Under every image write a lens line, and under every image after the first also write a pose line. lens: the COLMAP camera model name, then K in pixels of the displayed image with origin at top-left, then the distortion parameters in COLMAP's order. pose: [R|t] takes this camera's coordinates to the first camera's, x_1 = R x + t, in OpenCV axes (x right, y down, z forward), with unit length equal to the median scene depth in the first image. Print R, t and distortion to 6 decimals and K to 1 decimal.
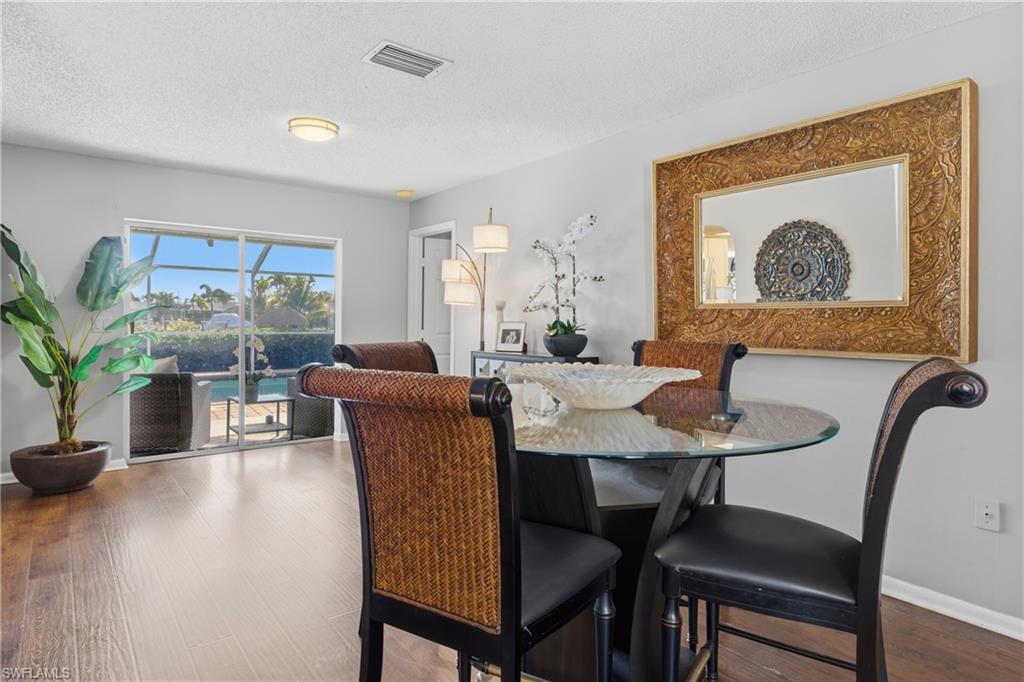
lens RADIAL K [[584.2, 0, 513.7], [0, 584.2, 319.6], [0, 0, 1]] dist [0.000676, -0.000560]
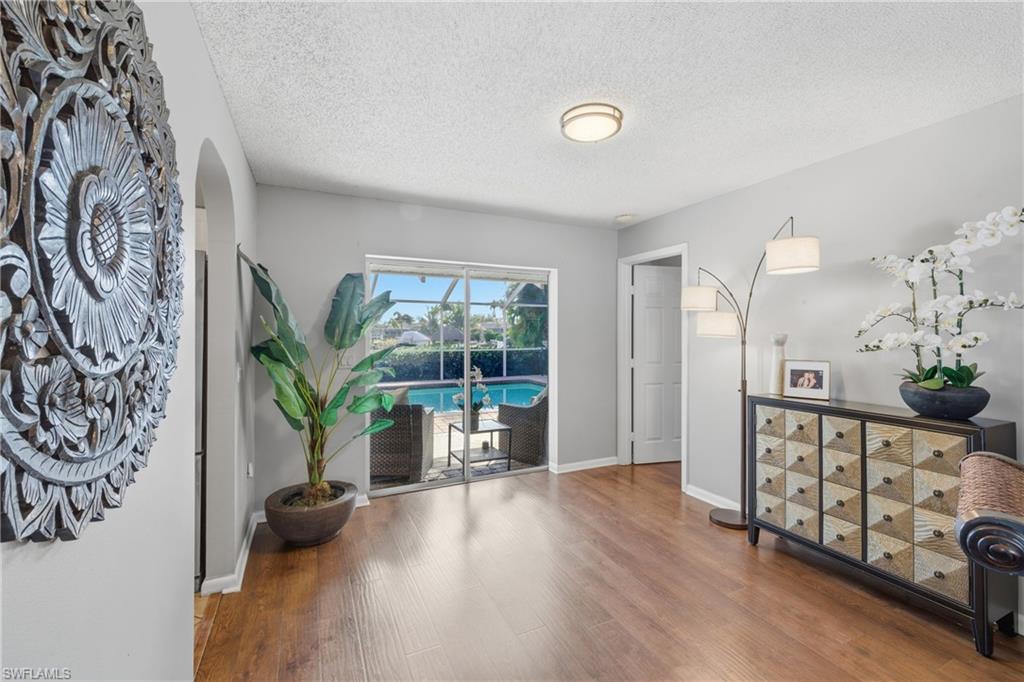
lens RADIAL K [[441.9, 0, 515.1], [0, 441.9, 328.4], [0, 0, 1]] dist [0.000934, -0.000114]
pose [[0.974615, -0.011028, -0.223618, -0.253023], [0.007988, 0.999863, -0.014498, -0.034308], [0.223747, 0.012344, 0.974569, 0.325978]]
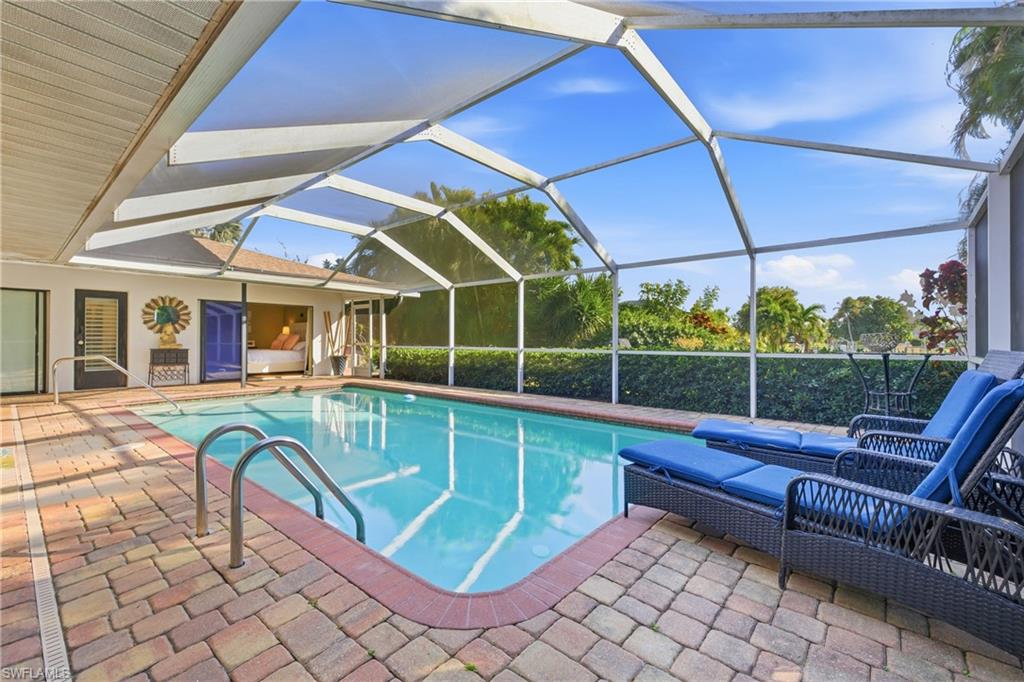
lens RADIAL K [[428.9, 0, 514.3], [0, 428.9, 337.1], [0, 0, 1]] dist [0.002912, -0.000310]
pose [[0.199116, -0.004646, -0.979965, 0.633468], [-0.014032, 0.999873, -0.007591, -0.005722], [0.979875, 0.015262, 0.199025, 2.260029]]
